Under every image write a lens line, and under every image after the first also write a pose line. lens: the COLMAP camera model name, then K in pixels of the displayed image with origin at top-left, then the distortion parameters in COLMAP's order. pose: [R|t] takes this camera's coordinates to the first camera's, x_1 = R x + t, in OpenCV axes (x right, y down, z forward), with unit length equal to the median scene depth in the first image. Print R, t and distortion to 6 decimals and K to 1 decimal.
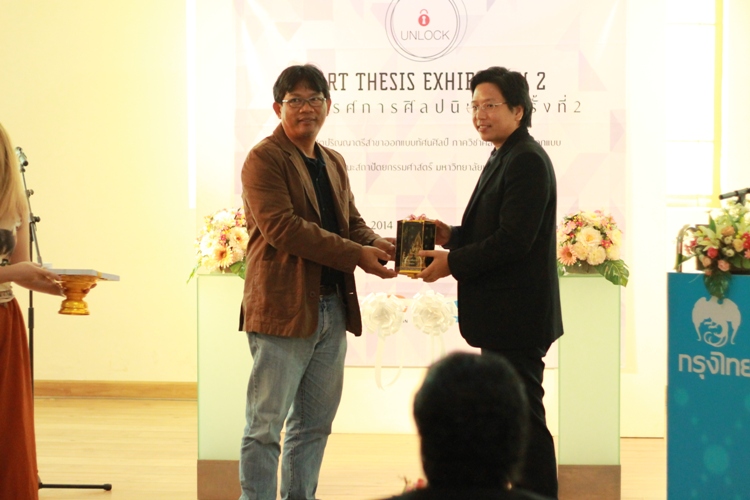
lens RADIAL K [[1790.2, 0, 373.7], [0, 1790.2, 250.0], [0, 0, 1]] dist [-0.224425, 0.000000]
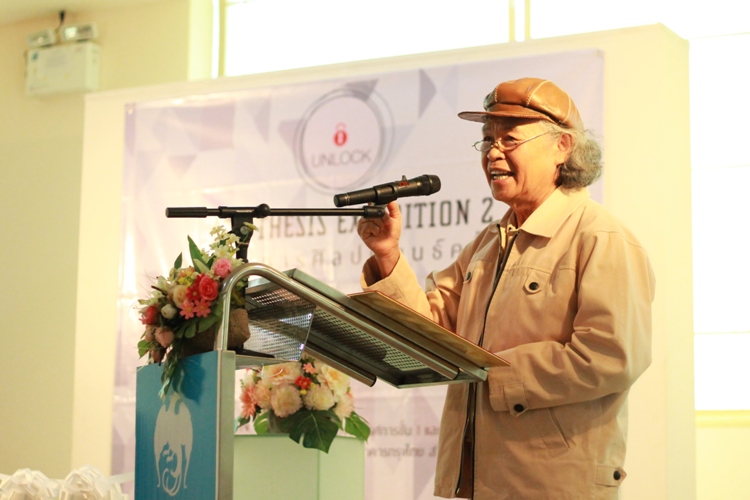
lens RADIAL K [[1790.2, 0, 374.5], [0, 1790.2, 249.4], [0, 0, 1]] dist [-0.224425, 0.000000]
pose [[0.930842, -0.039501, -0.363279, 0.301270], [-0.036131, 0.979320, -0.199066, 0.058228], [0.363630, 0.198425, 0.910165, 0.357596]]
